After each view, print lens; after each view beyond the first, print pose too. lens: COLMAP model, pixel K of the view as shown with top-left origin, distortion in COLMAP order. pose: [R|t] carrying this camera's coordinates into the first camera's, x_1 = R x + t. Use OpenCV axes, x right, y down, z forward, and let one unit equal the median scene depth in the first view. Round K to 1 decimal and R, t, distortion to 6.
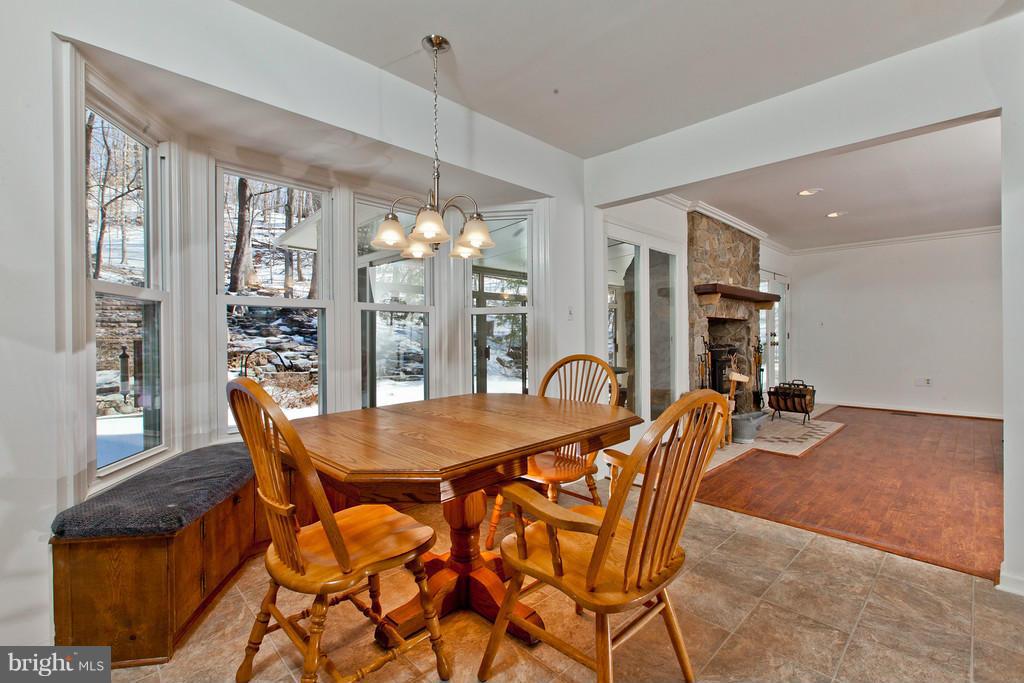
lens RADIAL K [[454.3, 0, 514.9], [0, 454.3, 340.1], [0, 0, 1]] dist [0.000531, -0.000038]
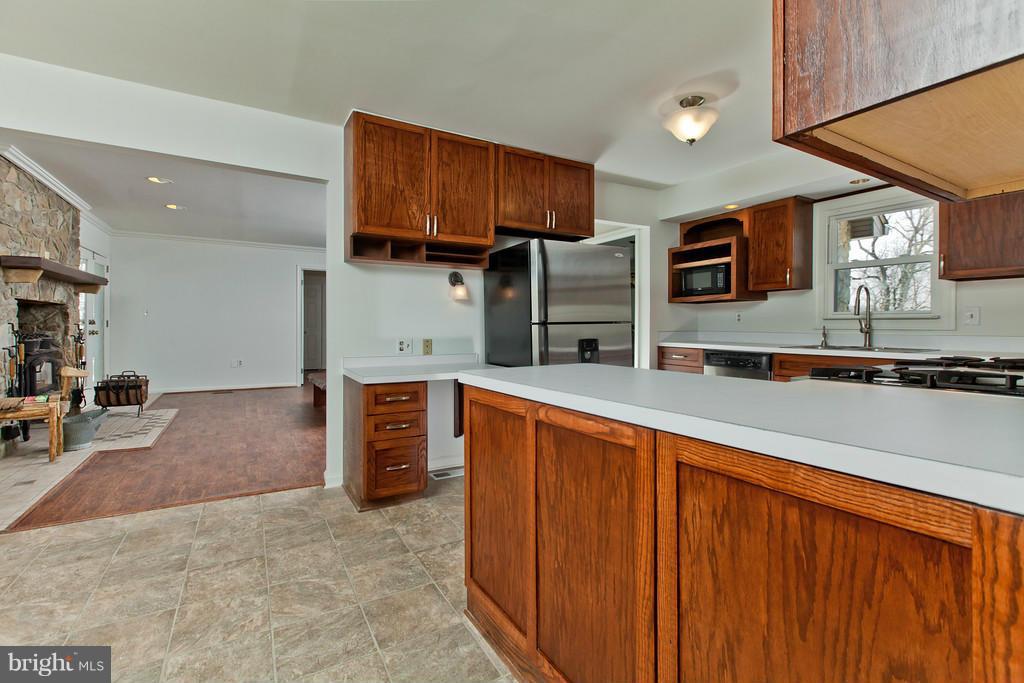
lens RADIAL K [[454.3, 0, 514.9], [0, 454.3, 340.1], [0, 0, 1]] dist [0.000531, -0.000038]
pose [[0.243718, -0.024305, 0.969542, -0.120067], [-0.000571, 0.999682, 0.025204, -0.000419], [-0.969846, -0.006696, 0.243626, -0.003146]]
